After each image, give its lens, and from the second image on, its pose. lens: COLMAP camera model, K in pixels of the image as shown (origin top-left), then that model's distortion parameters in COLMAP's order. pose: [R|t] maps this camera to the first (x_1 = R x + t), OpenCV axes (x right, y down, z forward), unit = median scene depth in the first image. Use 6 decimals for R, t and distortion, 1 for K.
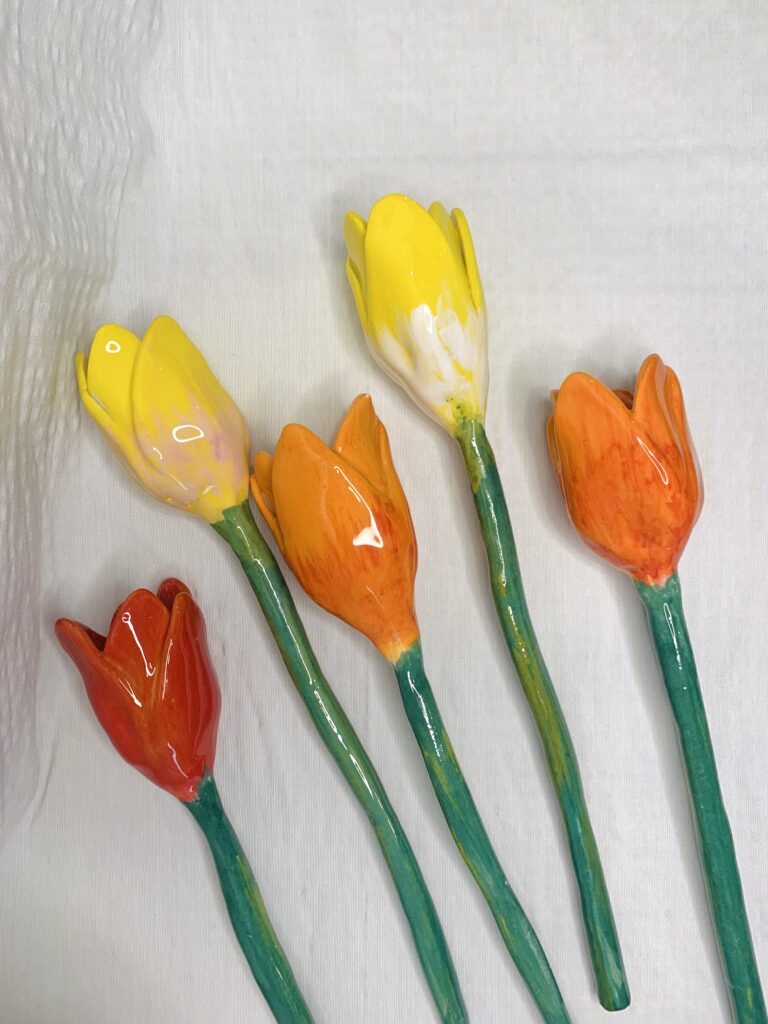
lens RADIAL K [[721.5, 0, 384.0], [0, 721.5, 512.0], [0, 0, 1]] dist [-0.043417, 0.043603]
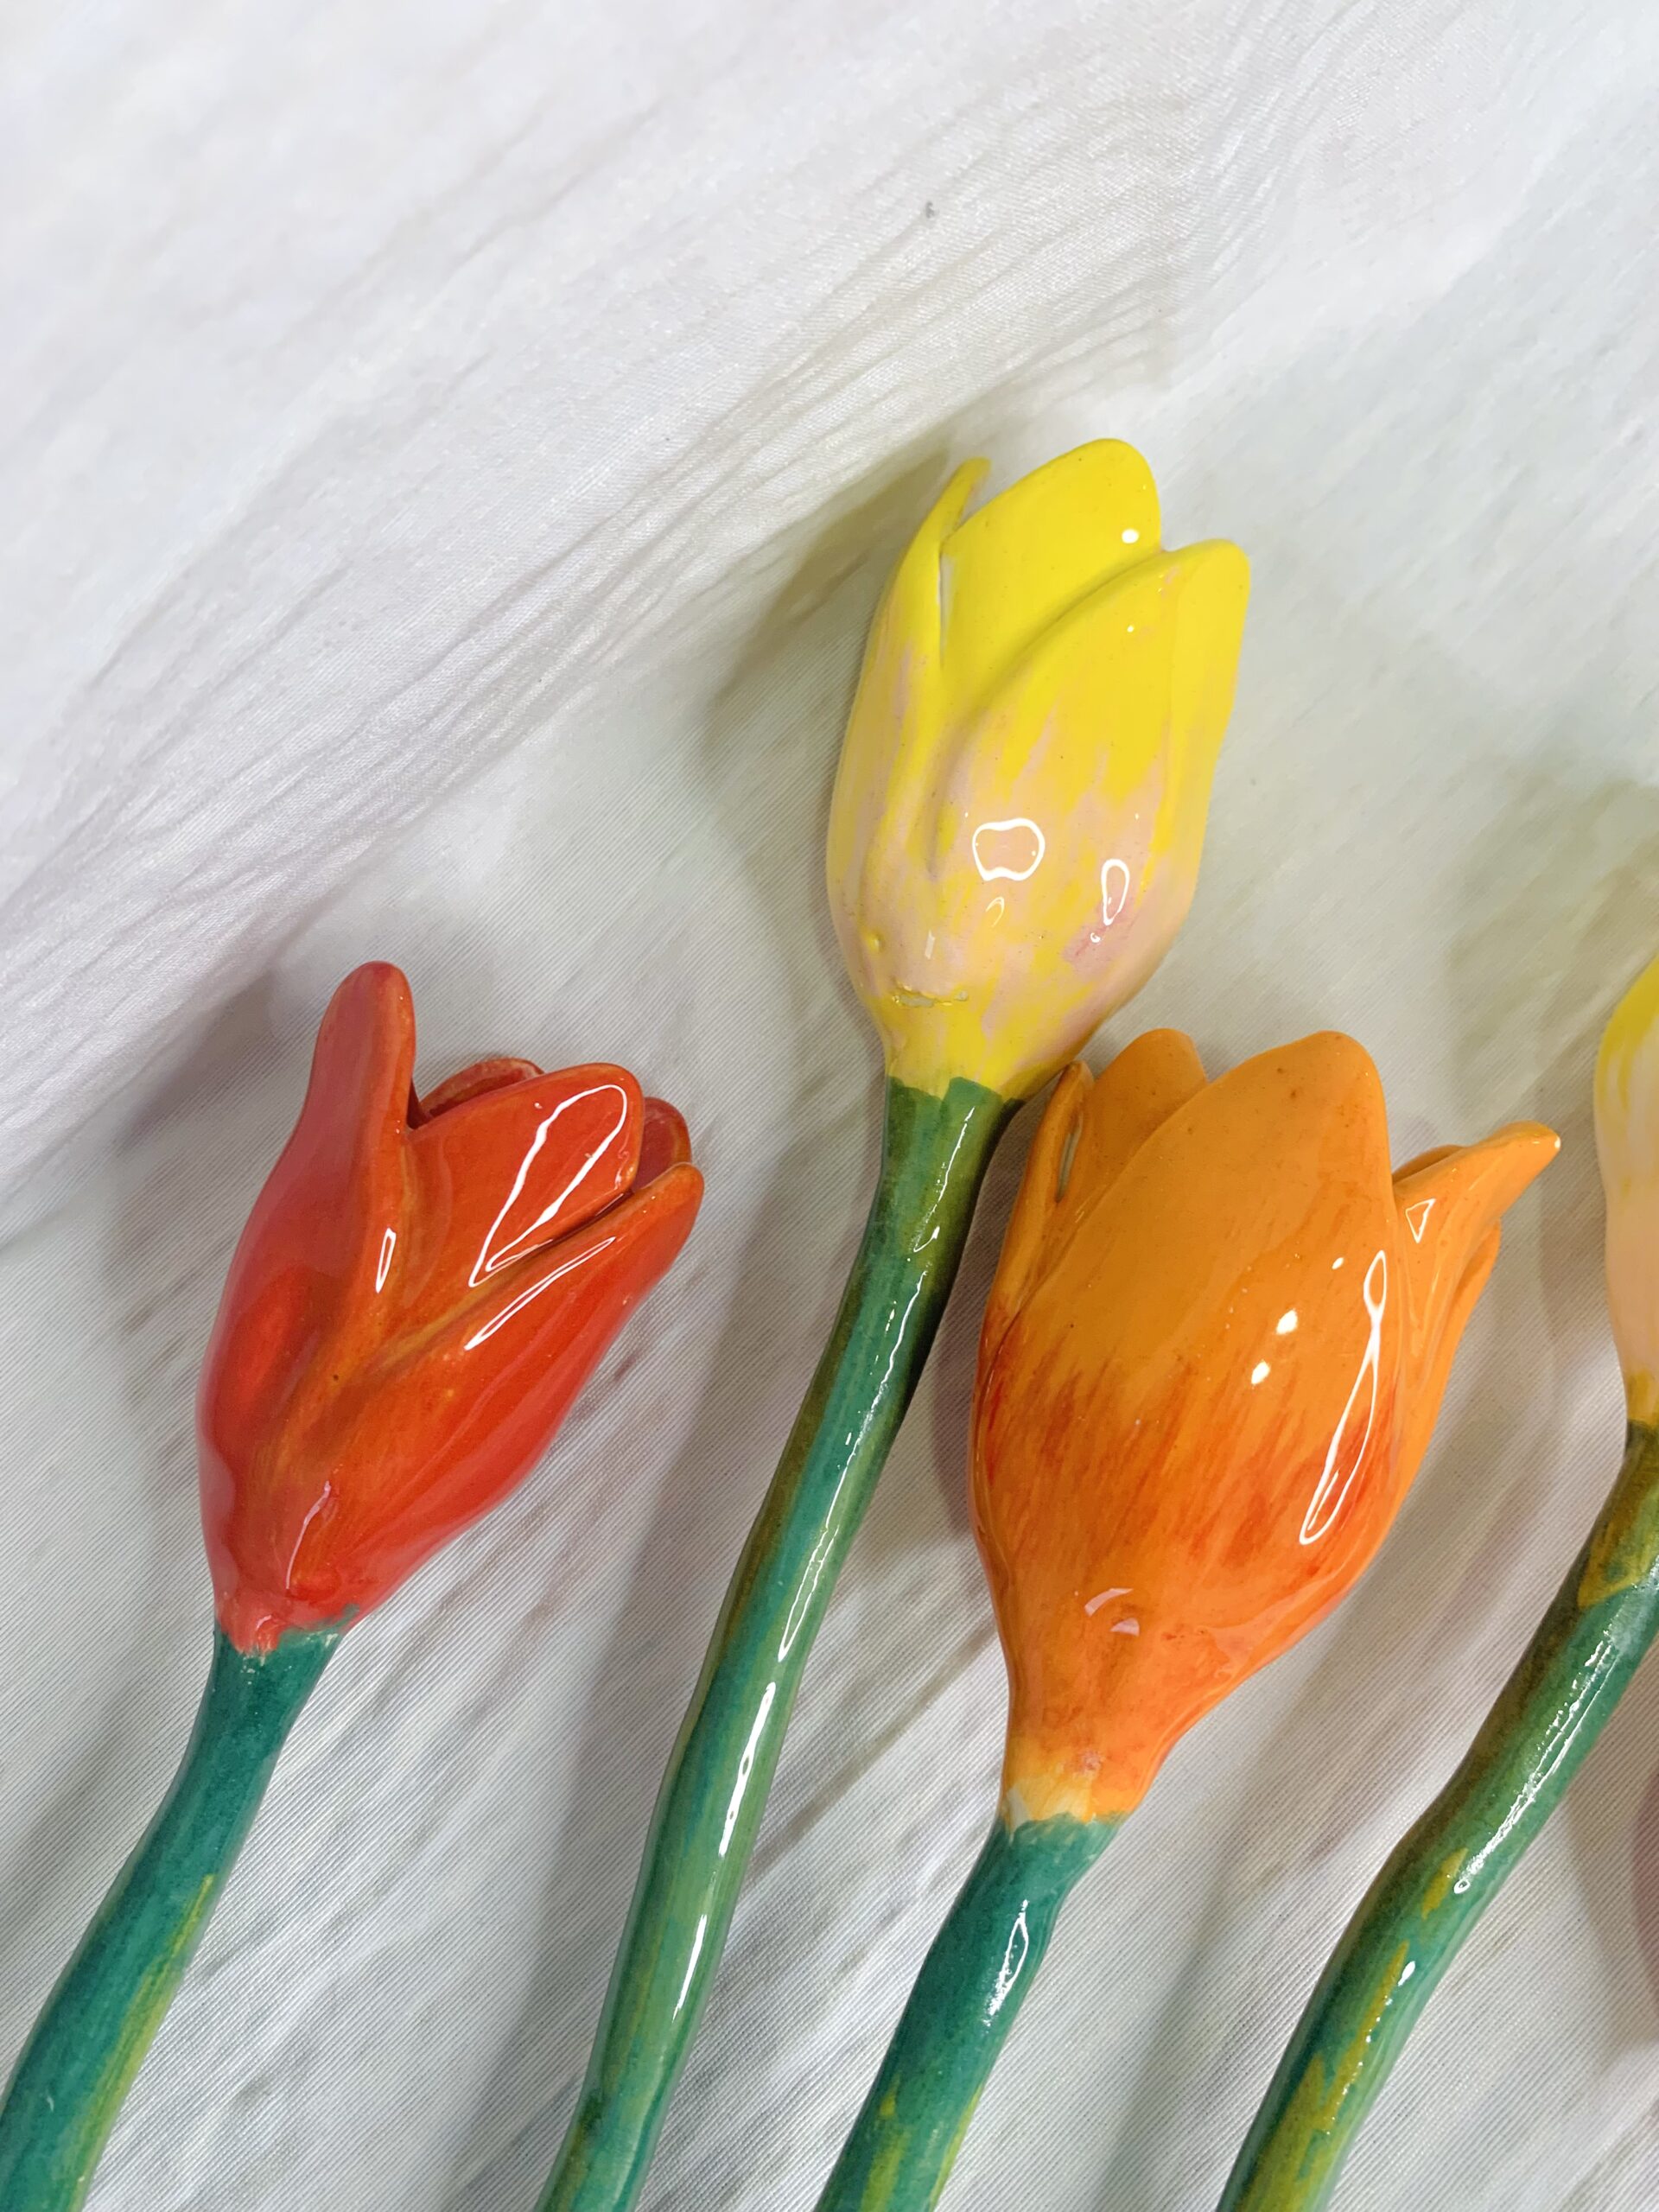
lens RADIAL K [[1631.4, 0, 829.5], [0, 1631.4, 1106.0], [0, 0, 1]] dist [-0.035816, 0.003804]
pose [[0.704867, 0.700288, -0.112960, -0.178240], [-0.708531, 0.702682, -0.064982, 0.099608], [0.033869, 0.125839, 0.991472, 0.276845]]
